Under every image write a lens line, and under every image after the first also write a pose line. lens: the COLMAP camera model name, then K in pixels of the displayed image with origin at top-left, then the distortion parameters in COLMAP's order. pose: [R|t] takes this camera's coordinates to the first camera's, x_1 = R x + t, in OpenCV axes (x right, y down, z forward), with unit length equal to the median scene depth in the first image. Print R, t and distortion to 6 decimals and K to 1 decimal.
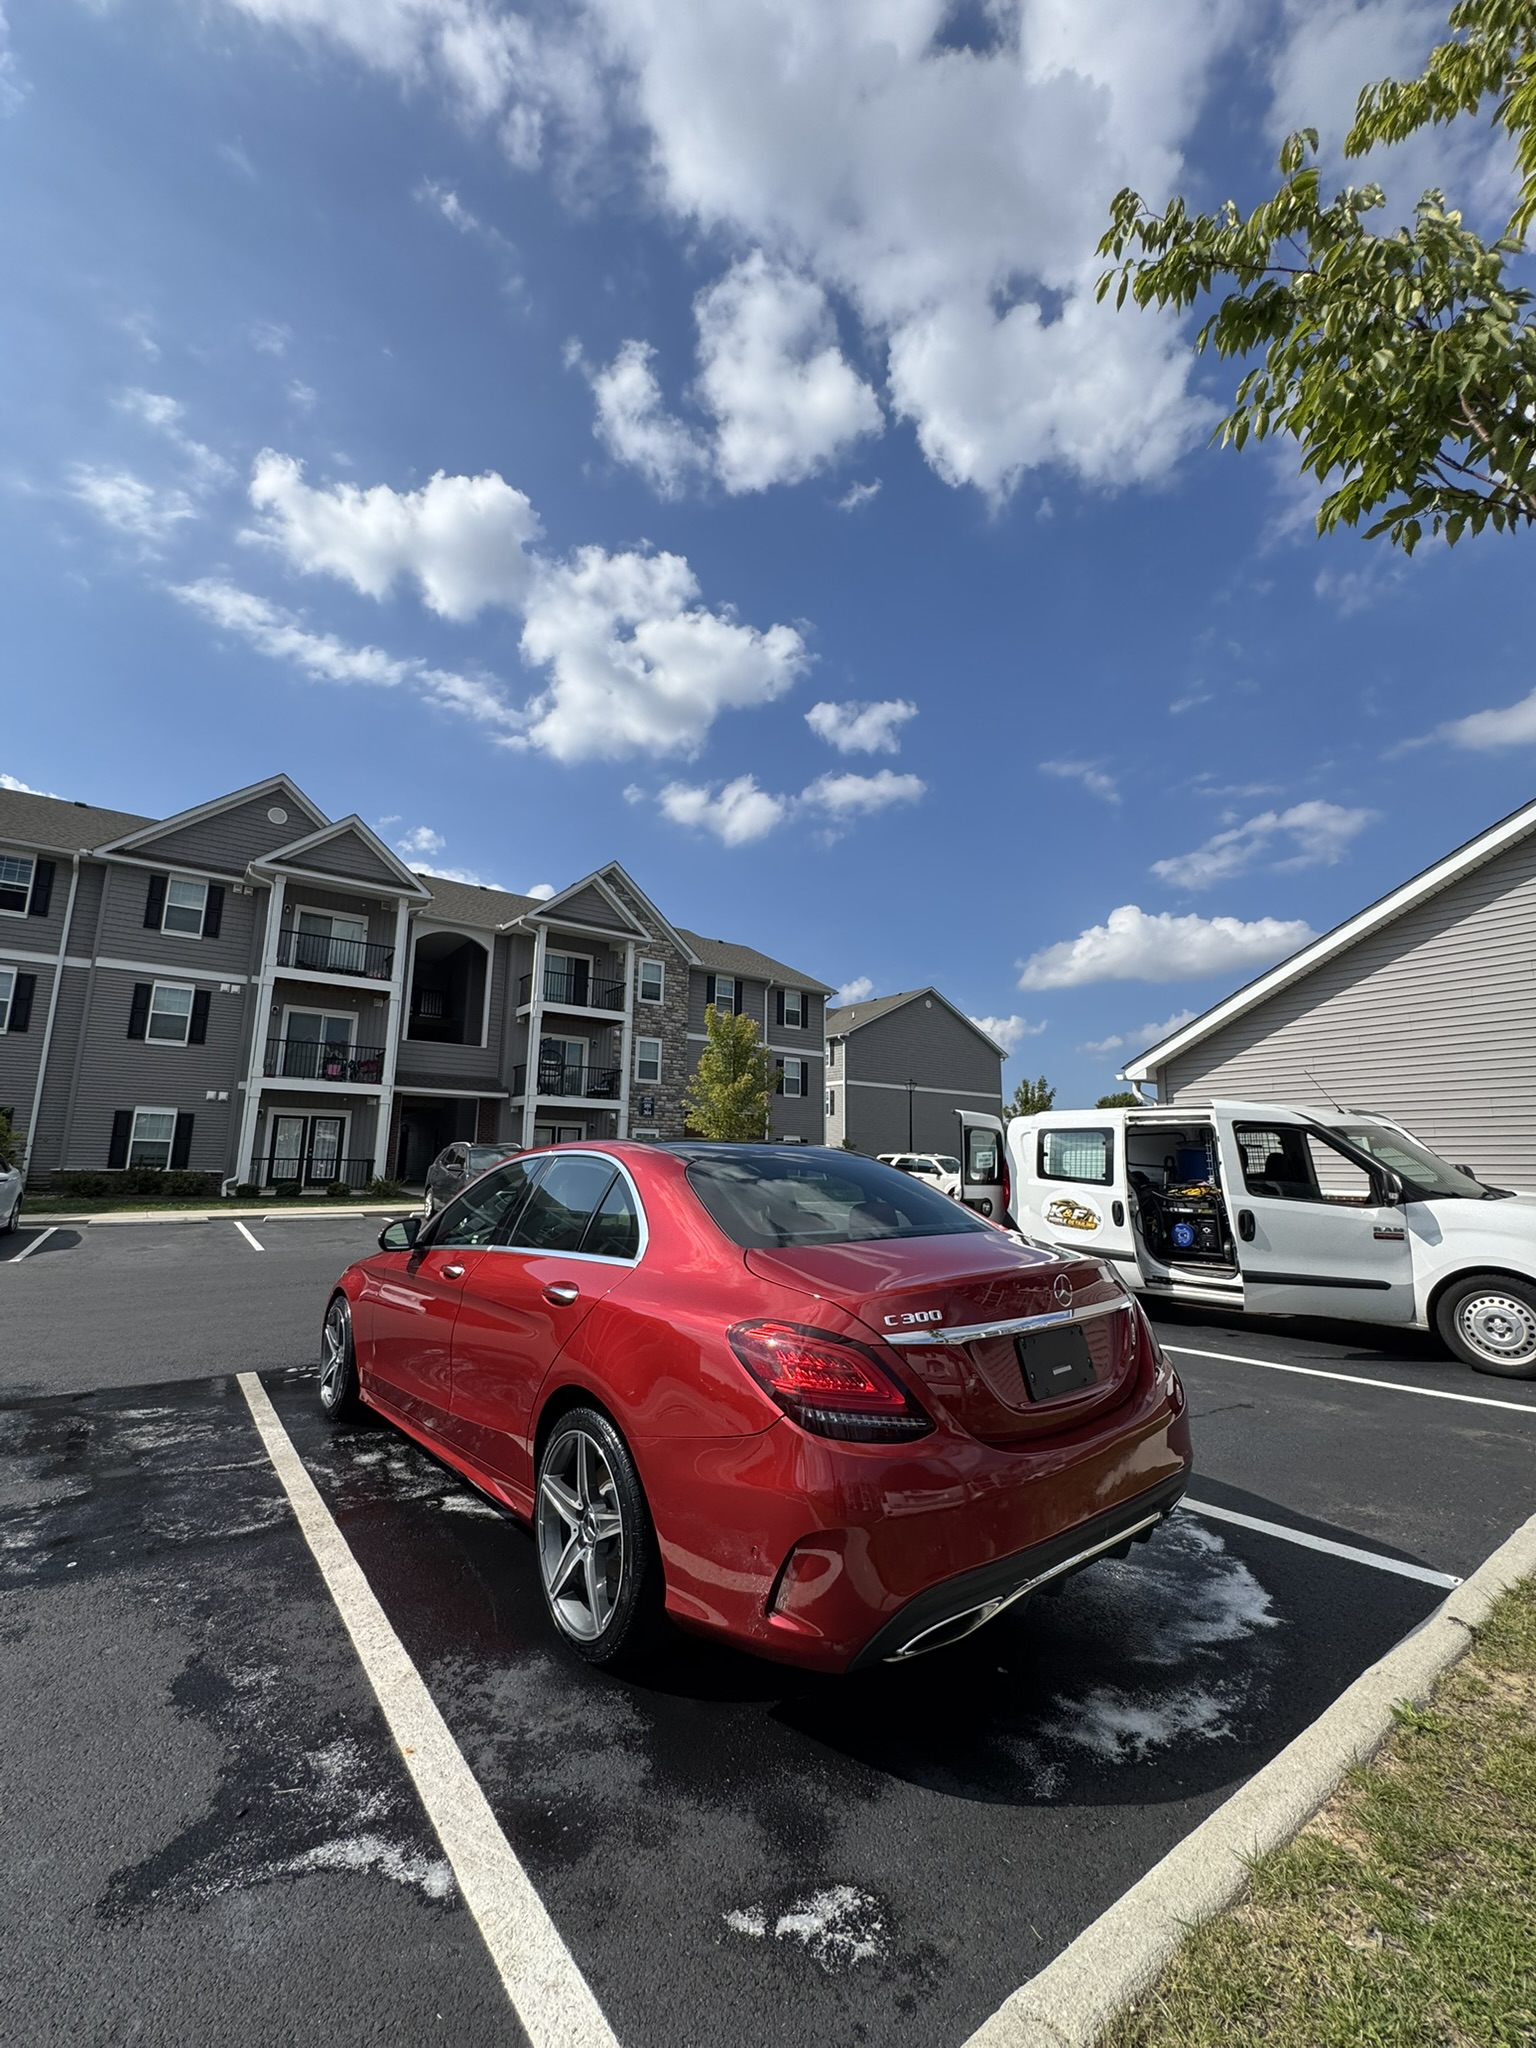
lens RADIAL K [[825.5, 0, 775.6], [0, 825.5, 1021.7], [0, 0, 1]] dist [-0.001414, 0.000114]
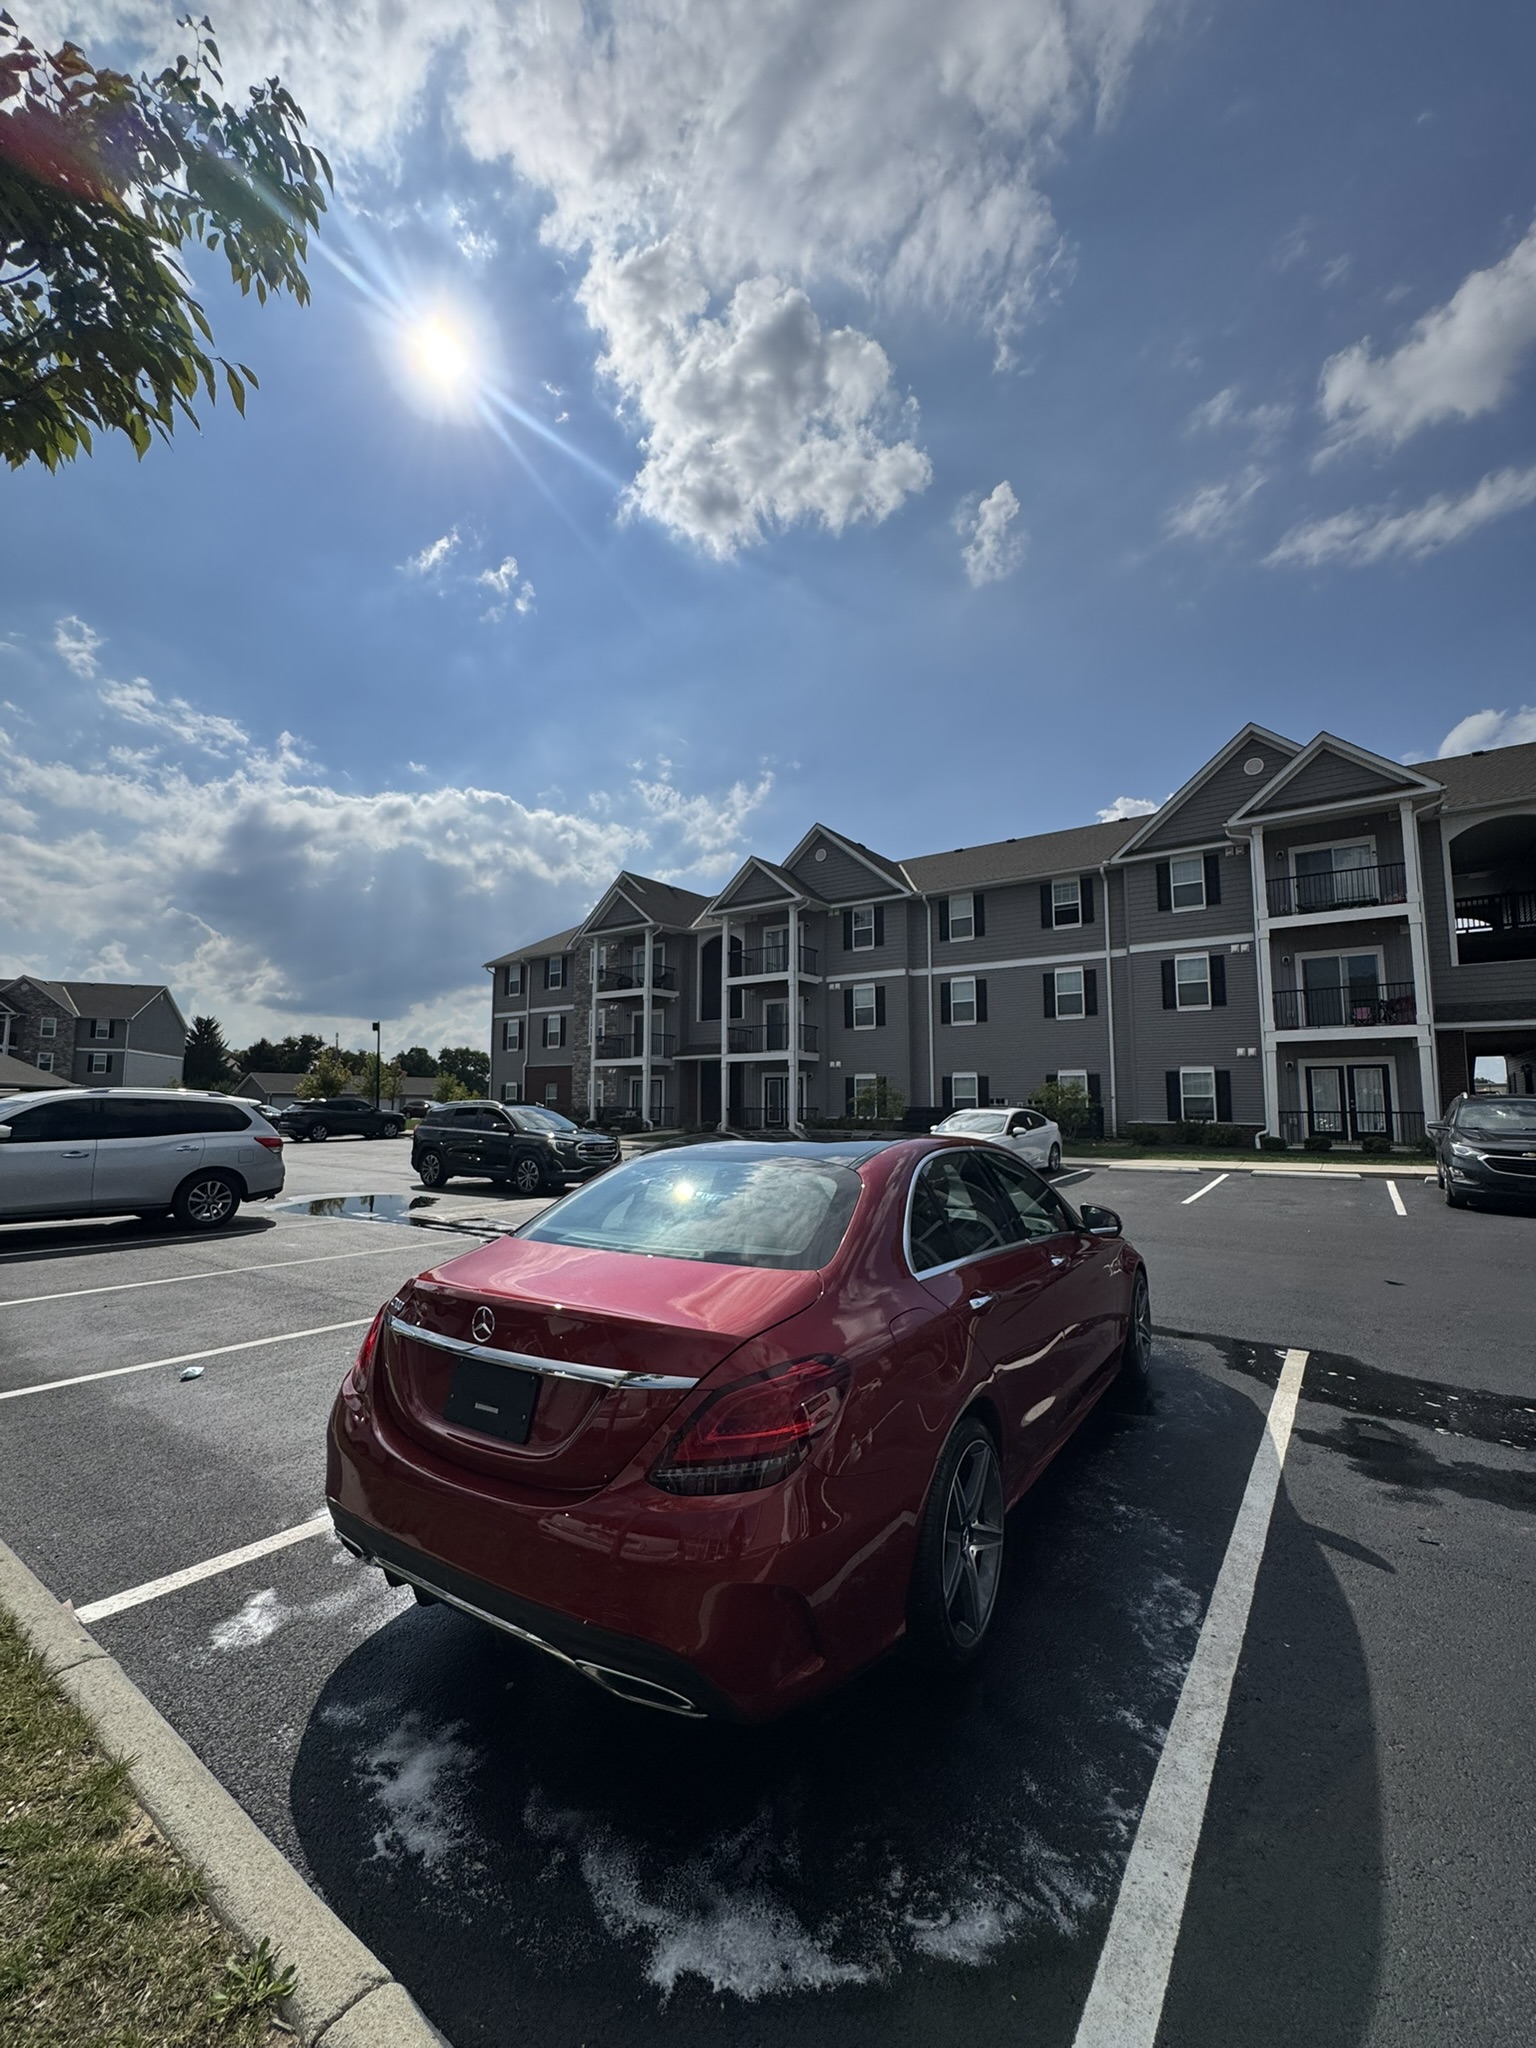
lens RADIAL K [[829.1, 0, 763.9], [0, 829.1, 1022.8], [0, 0, 1]] dist [-0.002600, 0.000298]
pose [[0.299119, -0.105608, -0.948354, 0.129792], [0.168238, 0.984124, -0.056528, 0.009462], [0.939268, -0.142640, 0.312138, 0.100684]]
